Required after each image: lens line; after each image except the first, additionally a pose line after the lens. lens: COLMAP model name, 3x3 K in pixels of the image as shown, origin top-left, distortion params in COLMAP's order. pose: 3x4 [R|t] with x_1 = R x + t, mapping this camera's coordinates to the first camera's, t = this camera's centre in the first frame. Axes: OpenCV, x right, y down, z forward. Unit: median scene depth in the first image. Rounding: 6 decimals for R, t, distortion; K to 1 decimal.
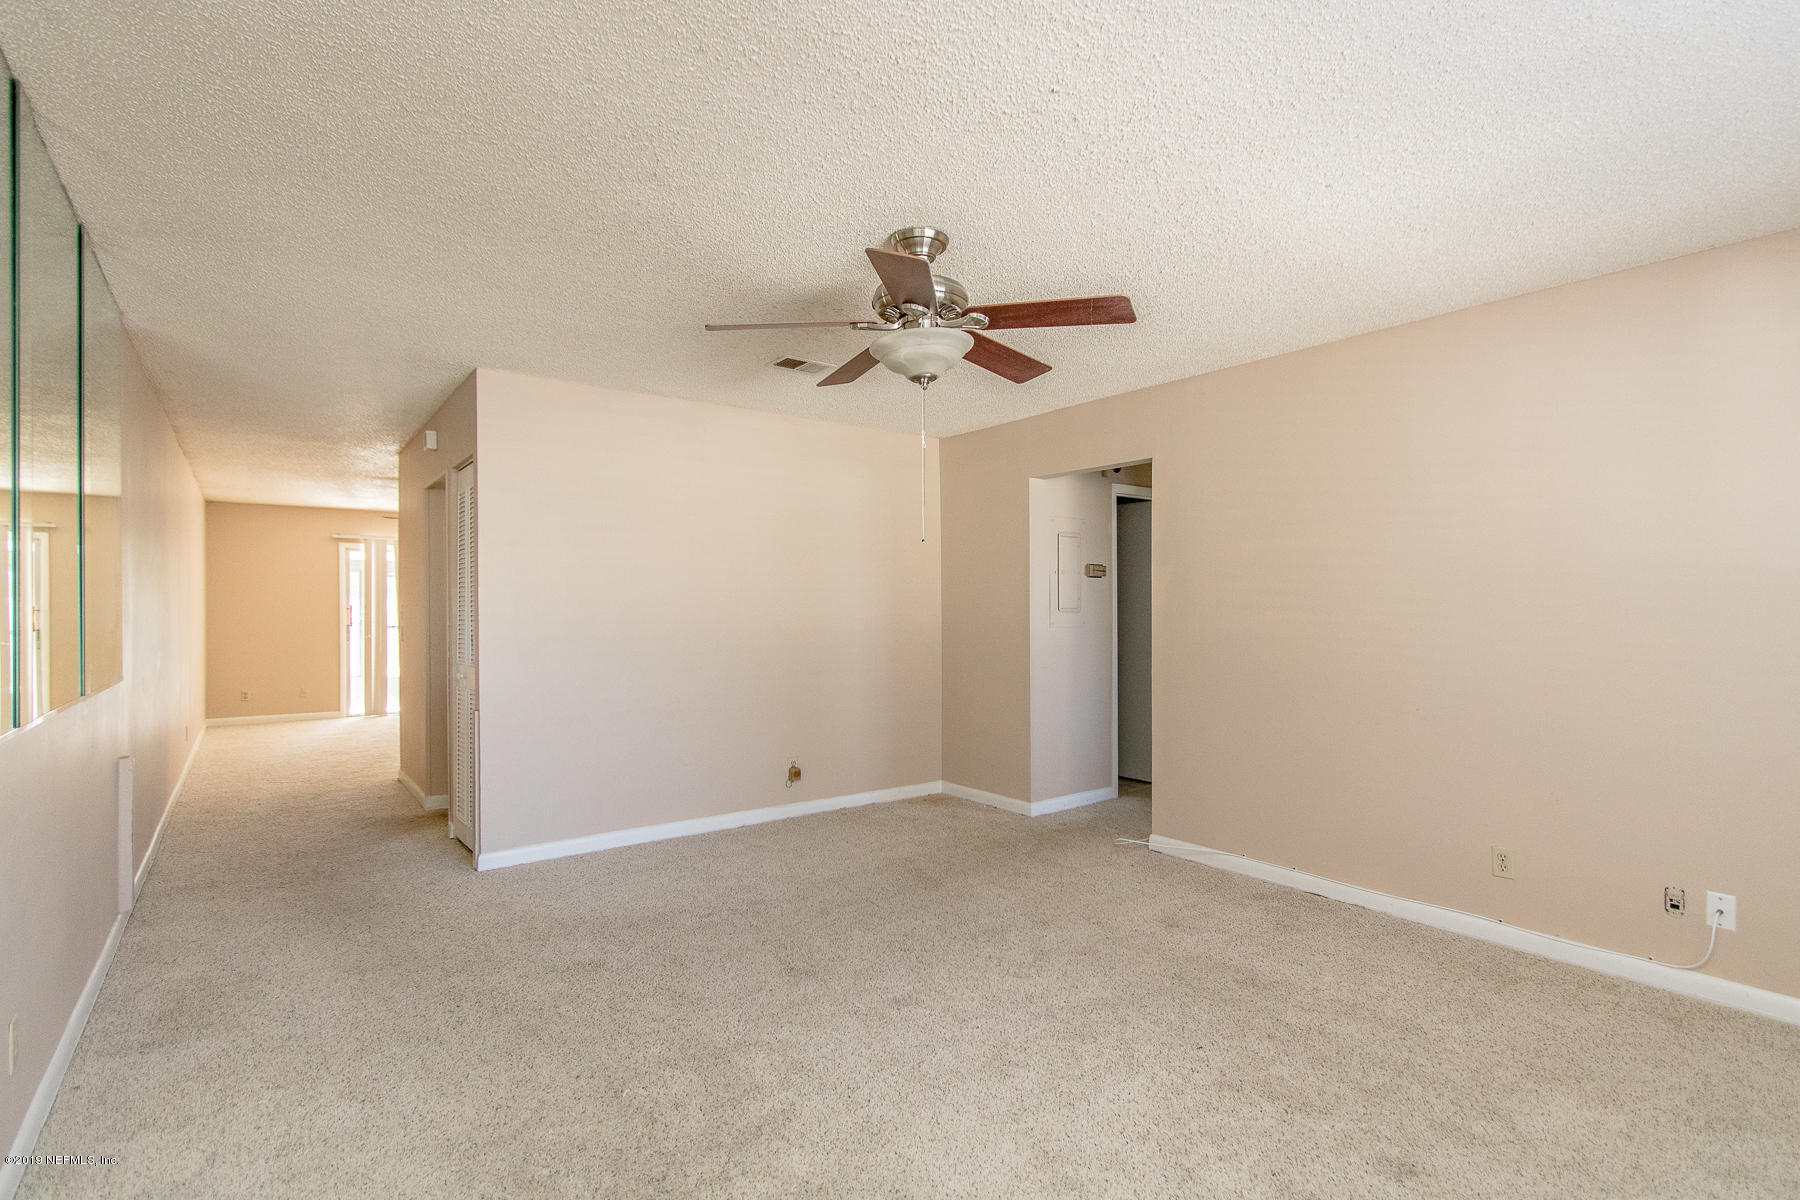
lens RADIAL K [[844.5, 0, 900.0], [0, 844.5, 600.0], [0, 0, 1]] dist [0.000755, 0.000241]
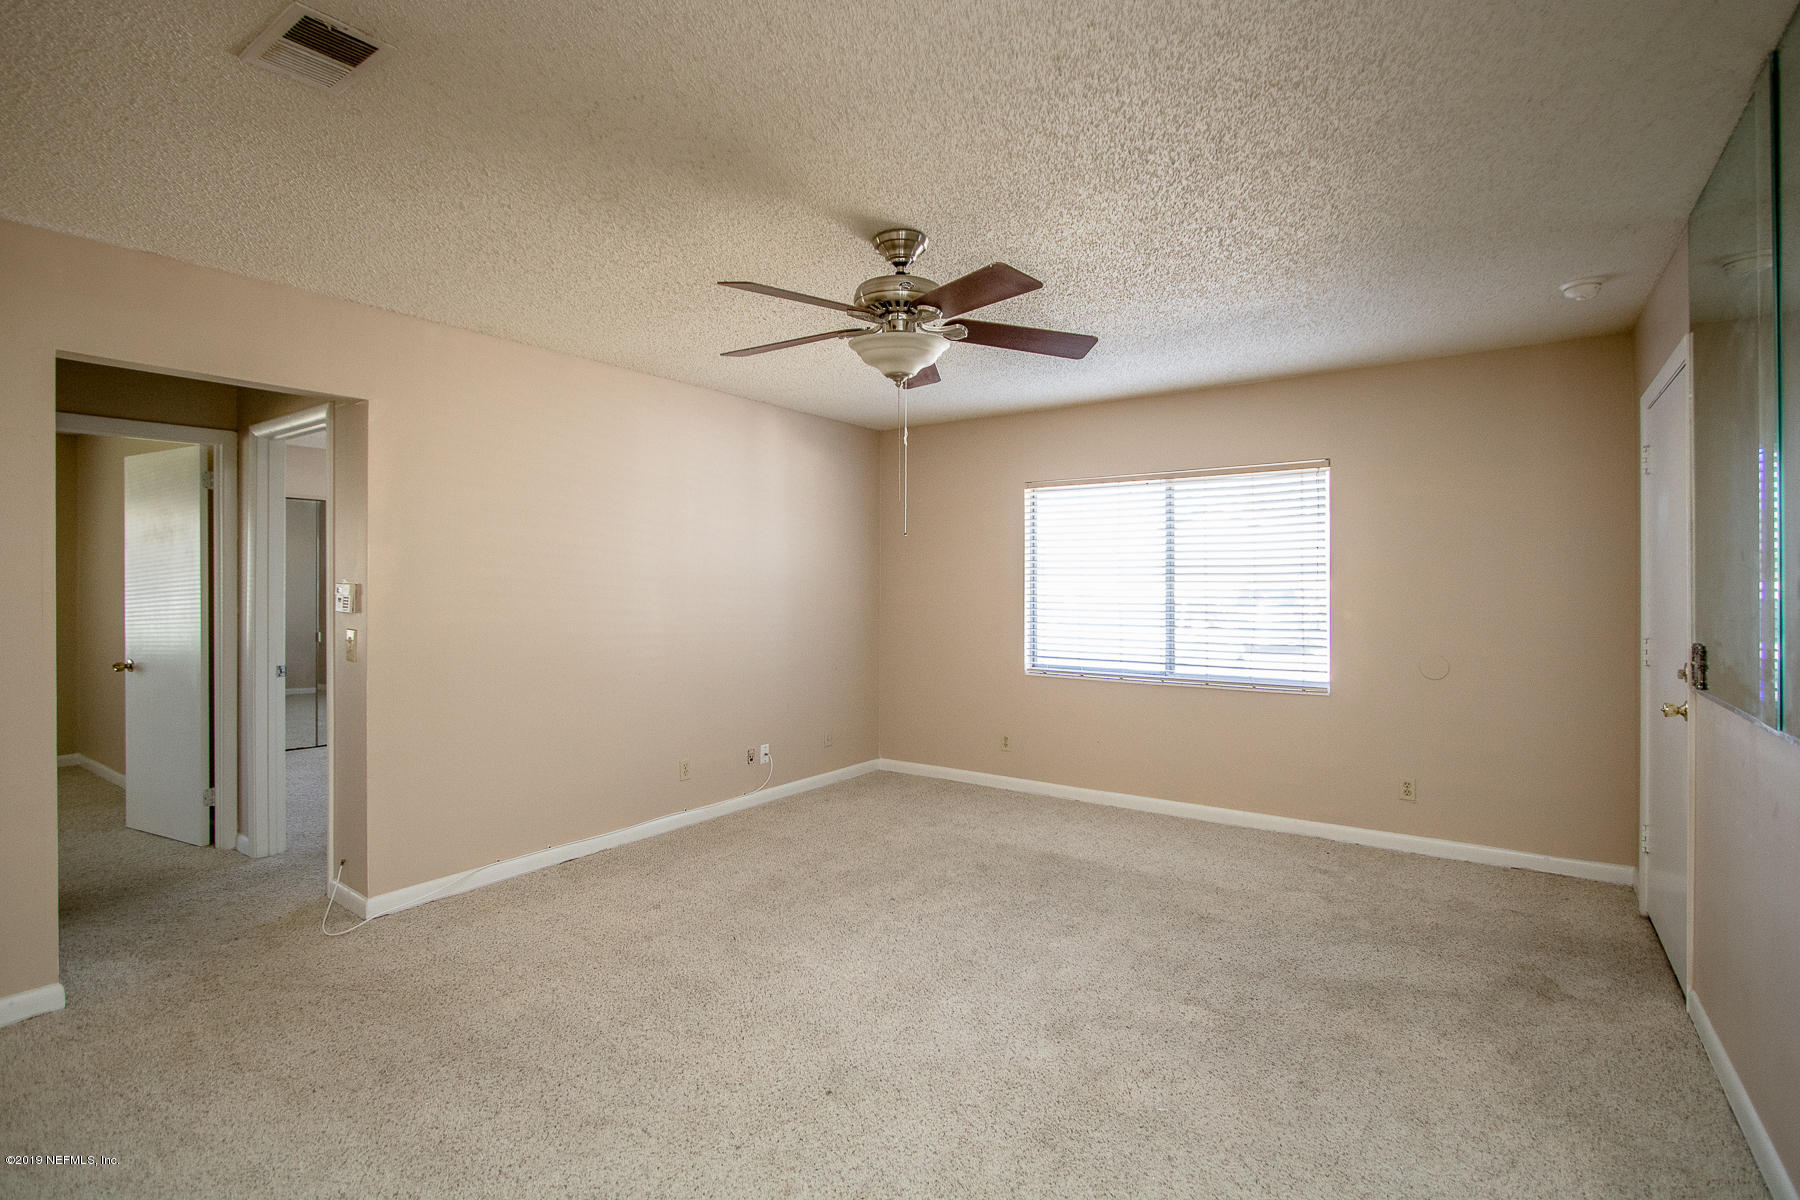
lens RADIAL K [[844.5, 0, 900.0], [0, 844.5, 600.0], [0, 0, 1]] dist [0.000755, 0.000241]
pose [[-0.294135, -0.019041, 0.955574, -0.712705], [-0.008553, 0.999814, 0.017290, -0.011275], [-0.955726, -0.003088, -0.294243, 0.970520]]
